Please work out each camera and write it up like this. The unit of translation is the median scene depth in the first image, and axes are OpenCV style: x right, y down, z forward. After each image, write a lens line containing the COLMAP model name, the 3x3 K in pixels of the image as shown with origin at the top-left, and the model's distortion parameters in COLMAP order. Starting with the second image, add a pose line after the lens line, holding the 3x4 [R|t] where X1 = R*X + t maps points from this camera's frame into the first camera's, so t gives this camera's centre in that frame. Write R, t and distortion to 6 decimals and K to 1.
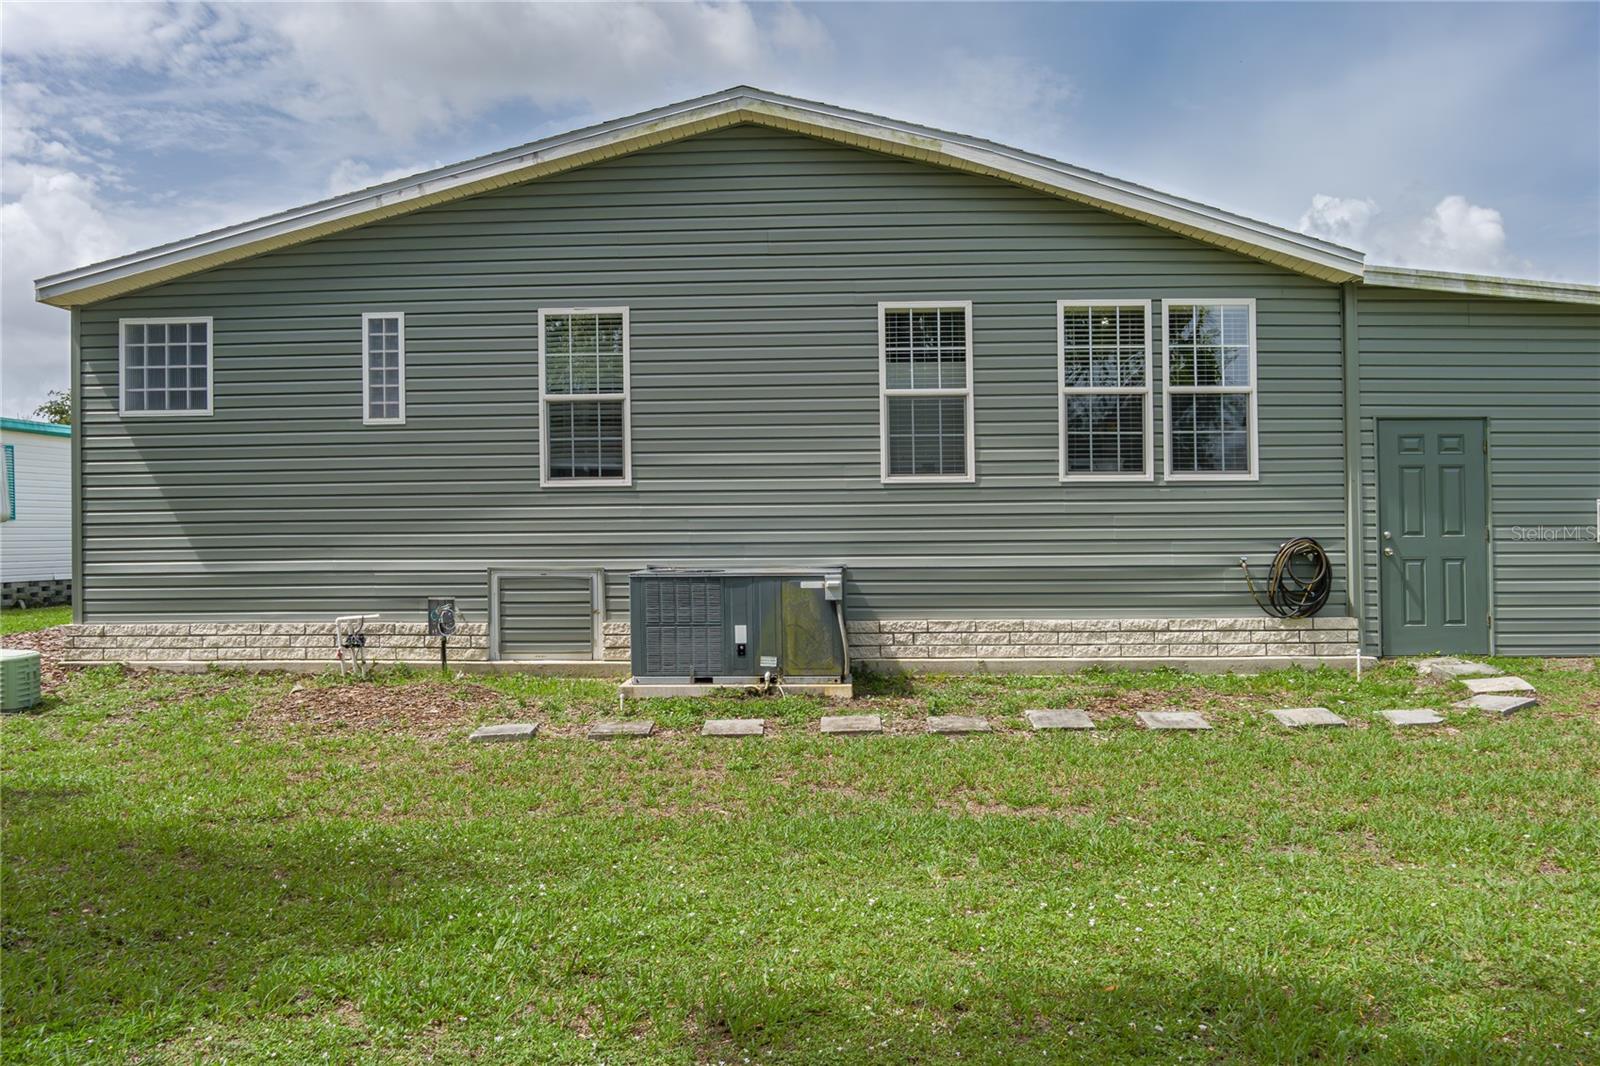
lens RADIAL K [[1278.1, 0, 830.1], [0, 1278.1, 554.4], [0, 0, 1]] dist [-0.055794, -0.003079]
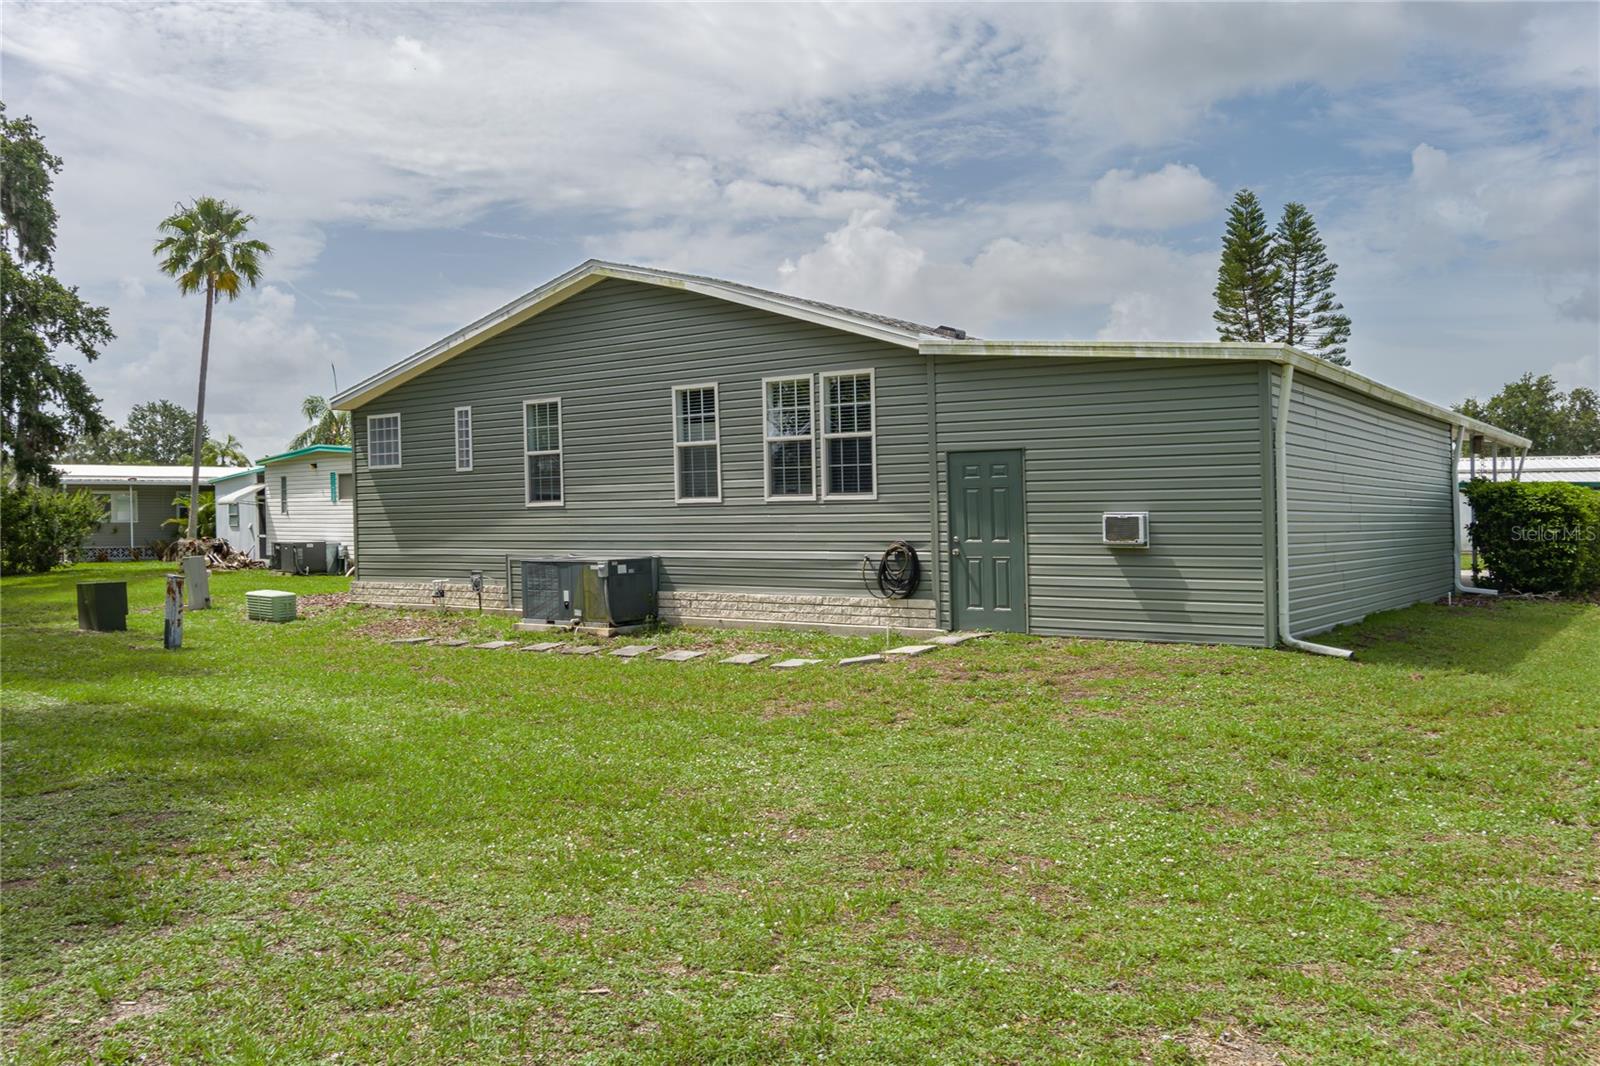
lens RADIAL K [[1267.3, 0, 798.0], [0, 1267.3, 596.7], [0, 0, 1]] dist [-0.055806, 0.000675]
pose [[0.832942, 0.033318, -0.552356, 1.024092], [-0.006534, 0.998708, 0.050389, -0.020770], [0.553321, -0.038362, 0.832084, -0.204258]]
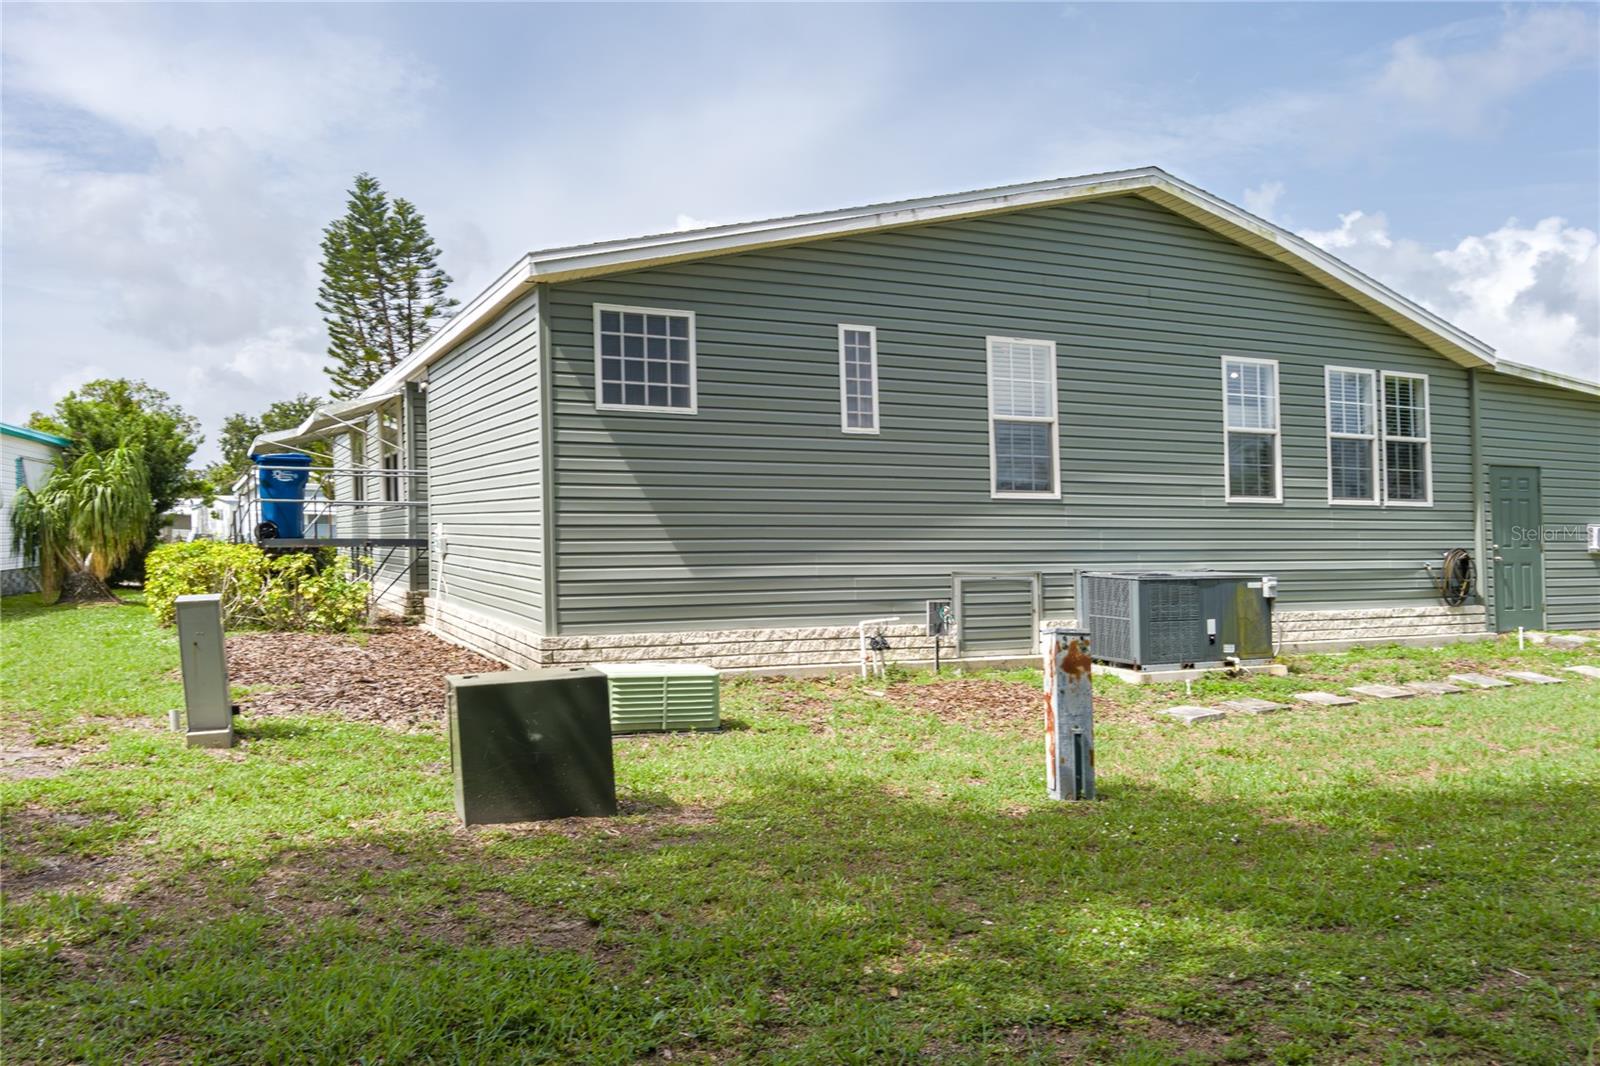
lens RADIAL K [[1292.5, 0, 800.0], [0, 1292.5, 533.0], [0, 0, 1]] dist [-0.061233, 0.004660]
pose [[0.885171, 0.011482, 0.465124, -0.906233], [-0.003188, 0.999822, -0.018615, -0.002066], [-0.465255, 0.014995, 0.885050, 0.096529]]
